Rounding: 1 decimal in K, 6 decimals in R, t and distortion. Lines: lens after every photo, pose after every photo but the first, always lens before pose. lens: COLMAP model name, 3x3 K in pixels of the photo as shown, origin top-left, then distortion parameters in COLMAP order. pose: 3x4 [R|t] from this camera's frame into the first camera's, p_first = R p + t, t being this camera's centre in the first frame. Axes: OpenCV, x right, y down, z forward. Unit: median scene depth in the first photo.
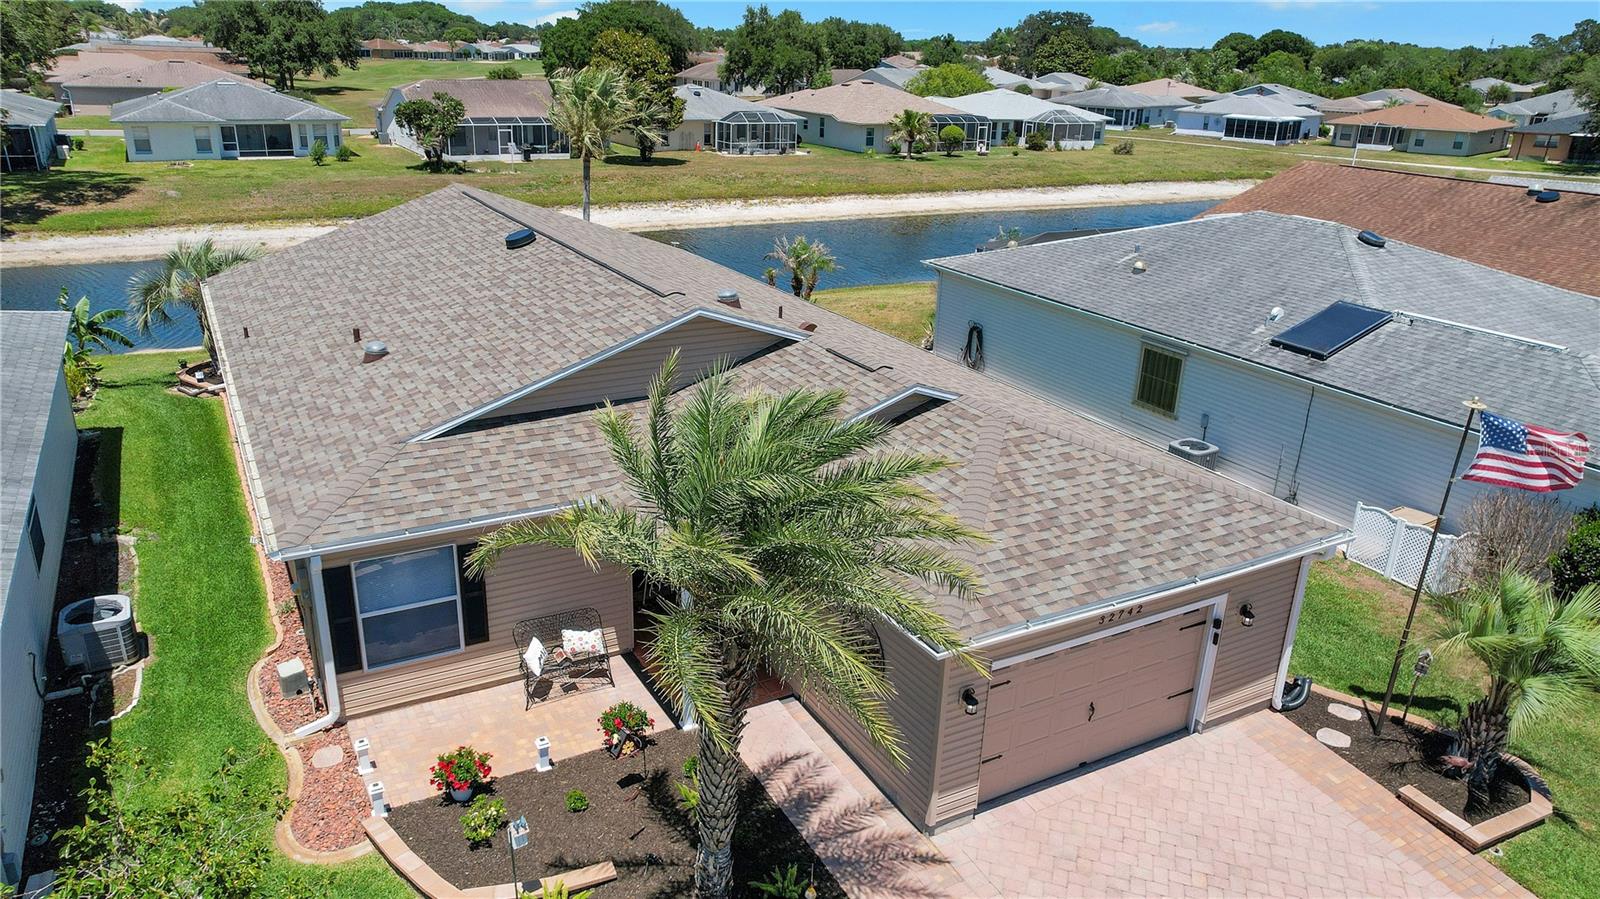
lens RADIAL K [[1103.3, 0, 800.0], [0, 1103.3, 449.5], [0, 0, 1]] dist [-0.005607, -0.002018]
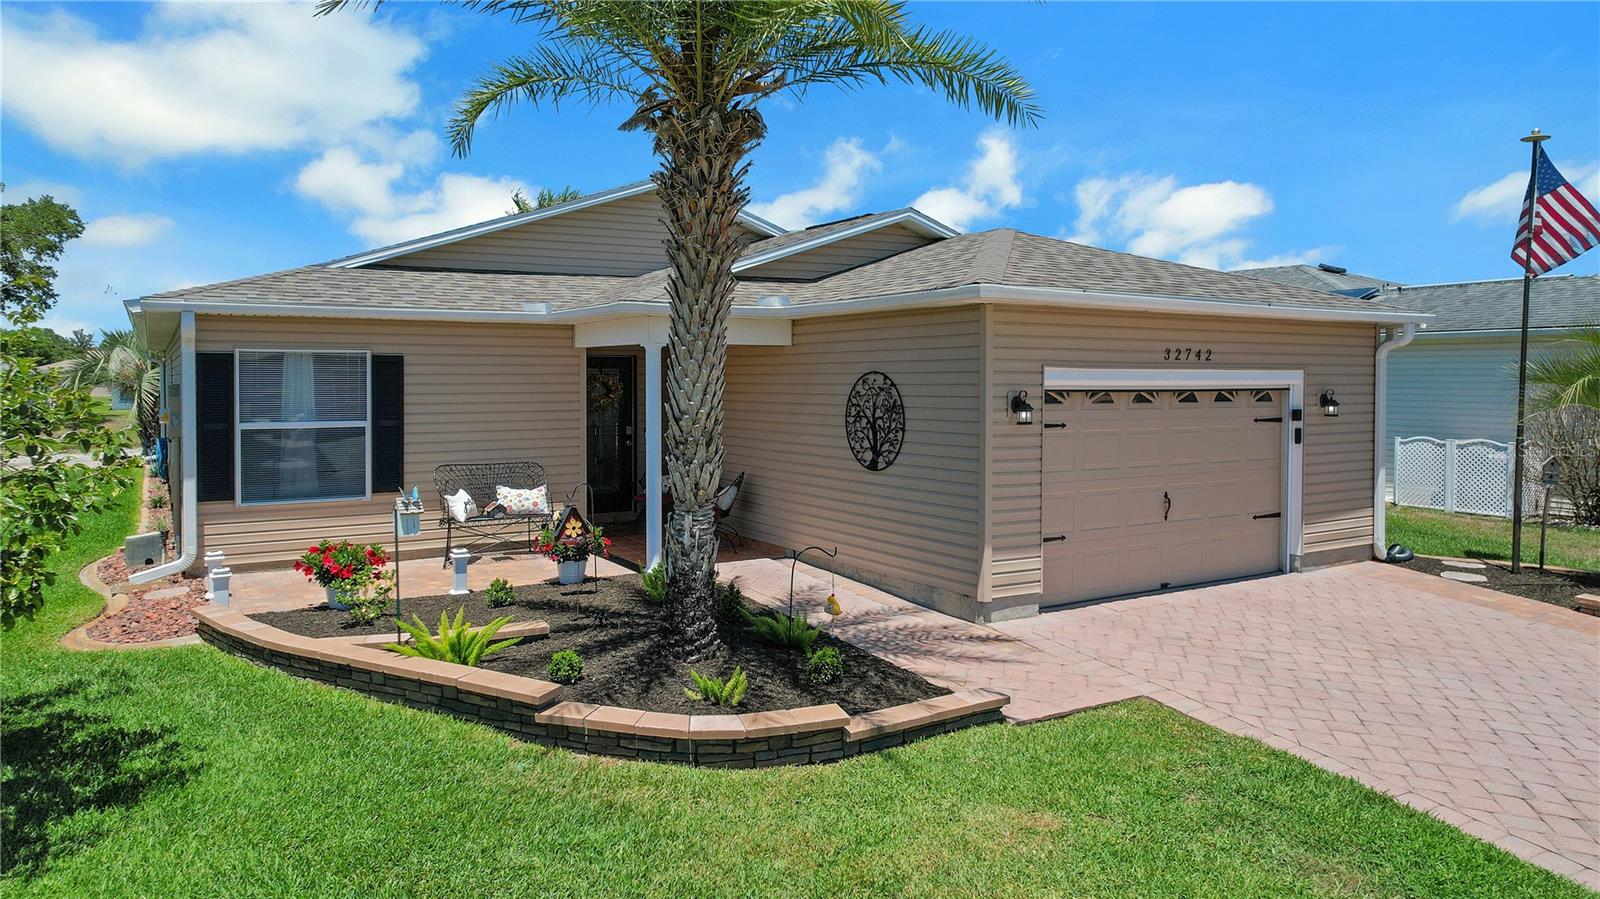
lens RADIAL K [[1039.9, 0, 797.1], [0, 1039.9, 394.2], [0, 0, 1]] dist [-0.004867, 0.000398]
pose [[0.998712, -0.030450, 0.040583, -0.012911], [0.042177, 0.942863, -0.330501, 0.184399], [-0.028201, 0.331787, 0.942933, 0.129659]]
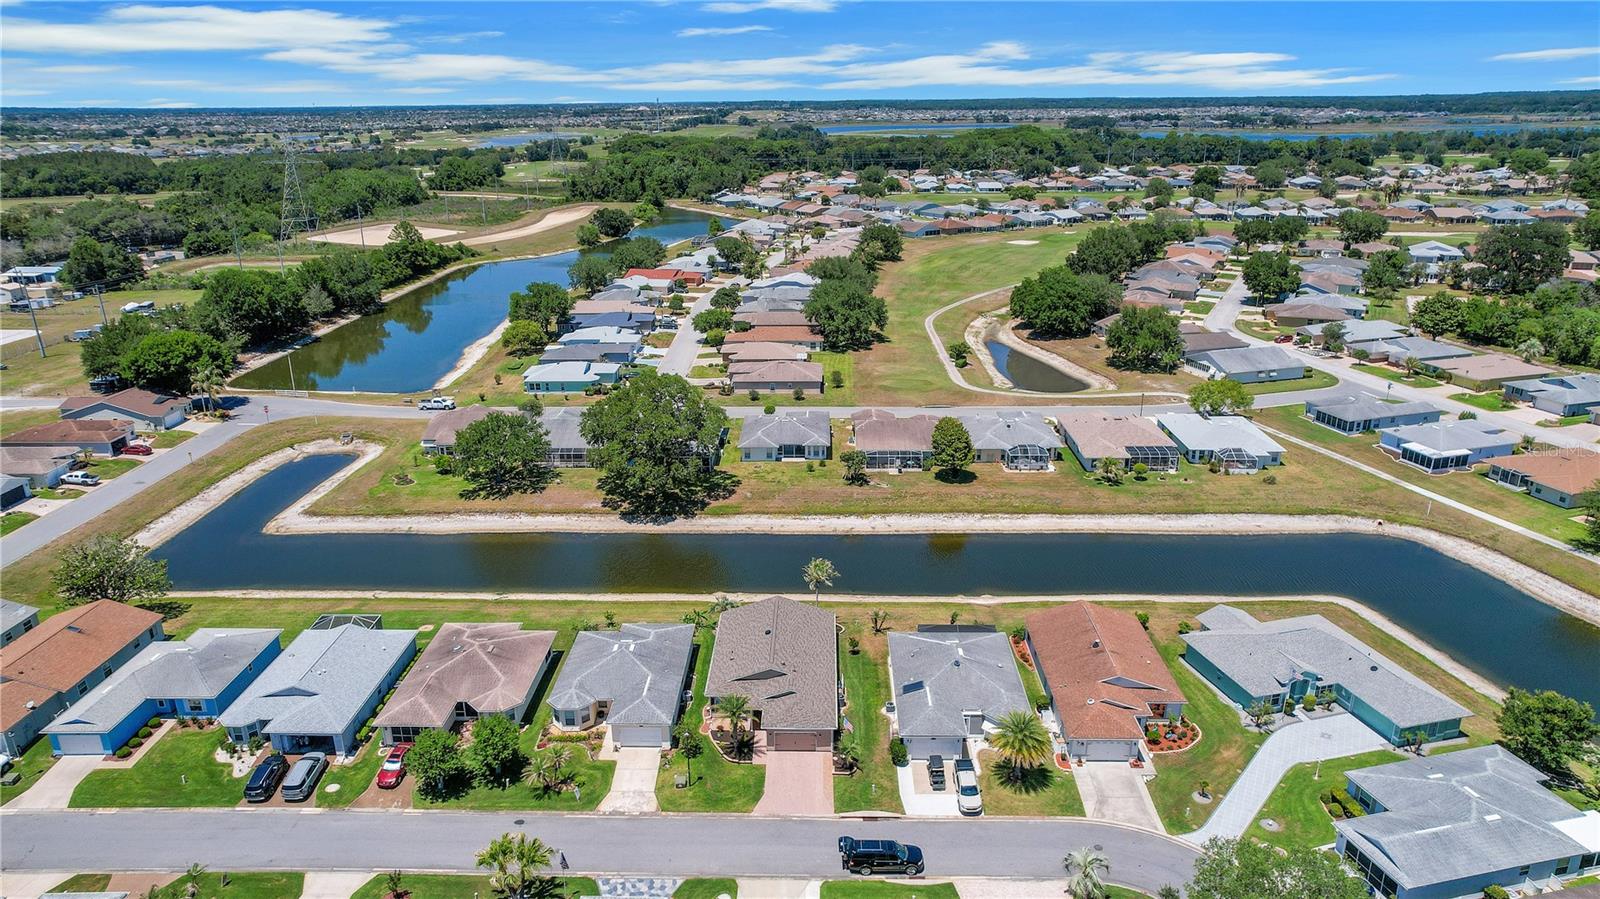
lens RADIAL K [[1041.2, 0, 800.0], [0, 1041.2, 449.5], [0, 0, 1]] dist [-0.010420, -0.000500]
pose [[0.859614, 0.130624, -0.493964, 1.608421], [-0.146095, 0.989243, 0.007355, -0.813585], [0.489611, 0.065843, 0.869451, -2.380301]]
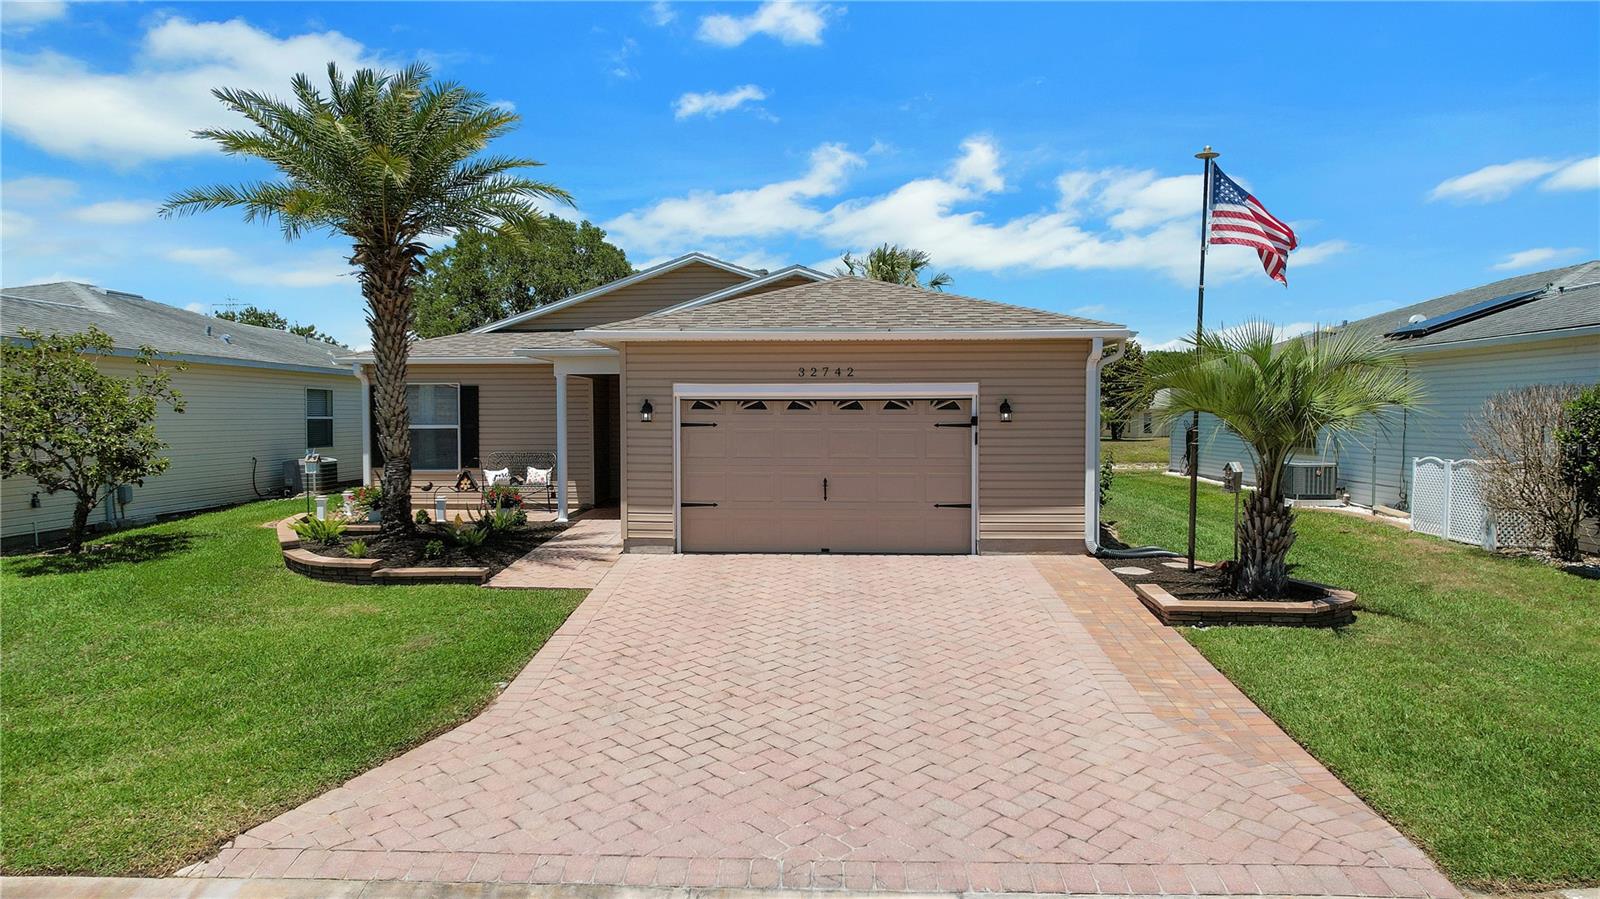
lens RADIAL K [[1041.2, 0, 800.0], [0, 1041.2, 449.5], [0, 0, 1]] dist [-0.010420, -0.000500]
pose [[0.854975, -0.016565, -0.518404, 0.346707], [-0.152279, 0.947425, -0.281419, 0.222576], [0.495811, 0.319548, 0.807503, 0.089778]]
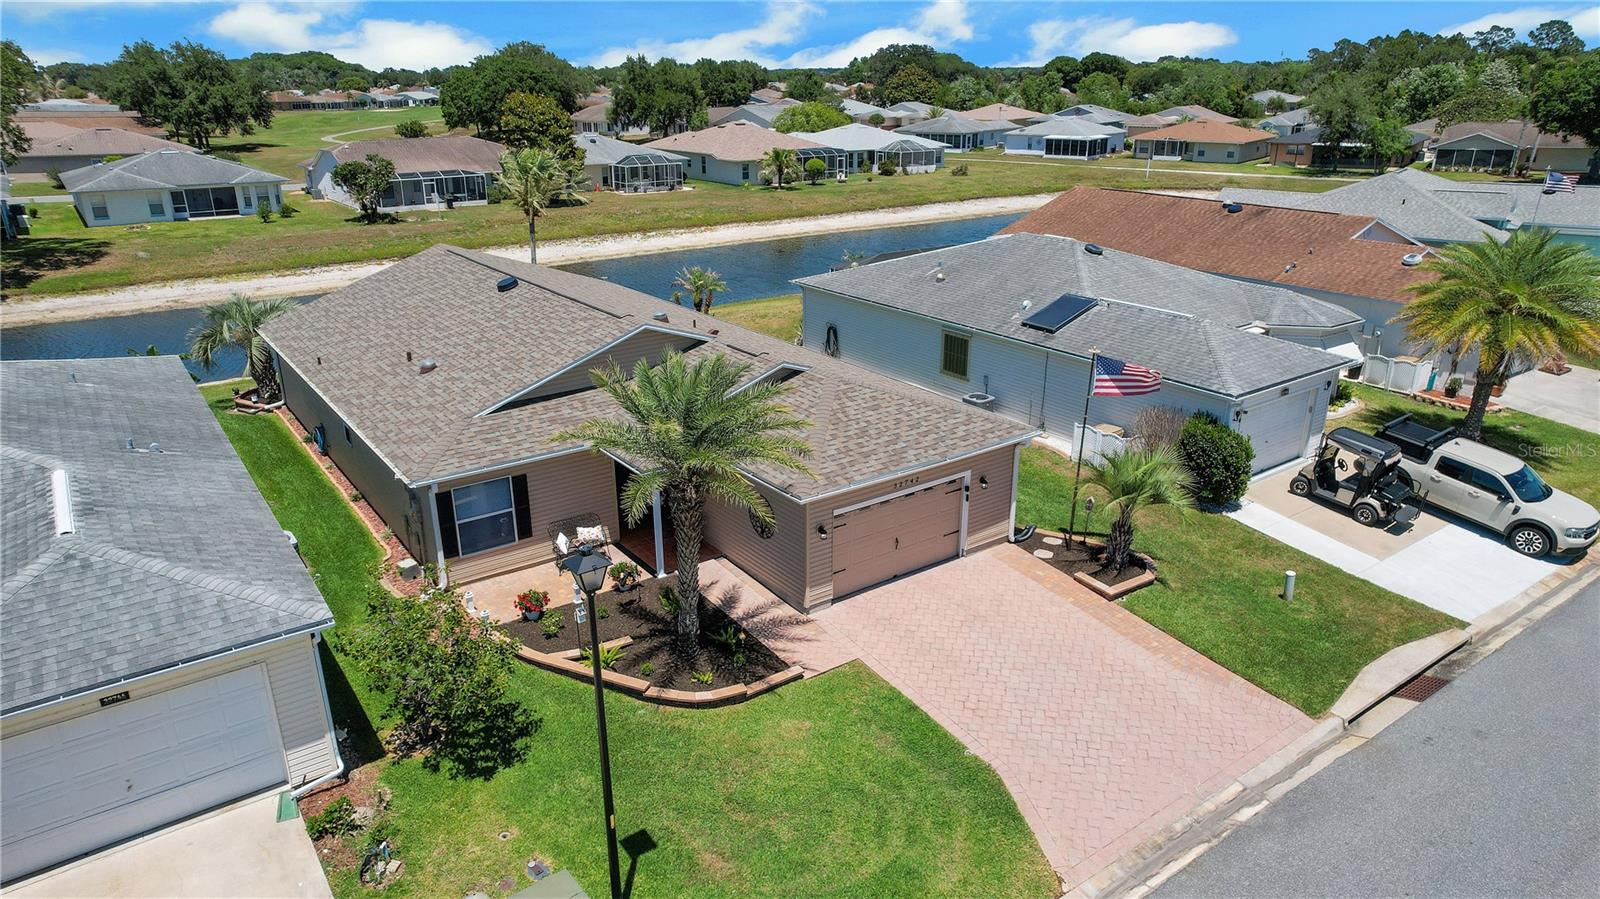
lens RADIAL K [[1021.0, 0, 800.0], [0, 1021.0, 449.5], [0, 0, 1]] dist [-0.003793, 0.005560]
pose [[0.992776, -0.072639, 0.095499, -0.012811], [0.072646, 0.997352, 0.003408, 0.034835], [-0.095494, 0.003555, 0.995424, -0.266293]]
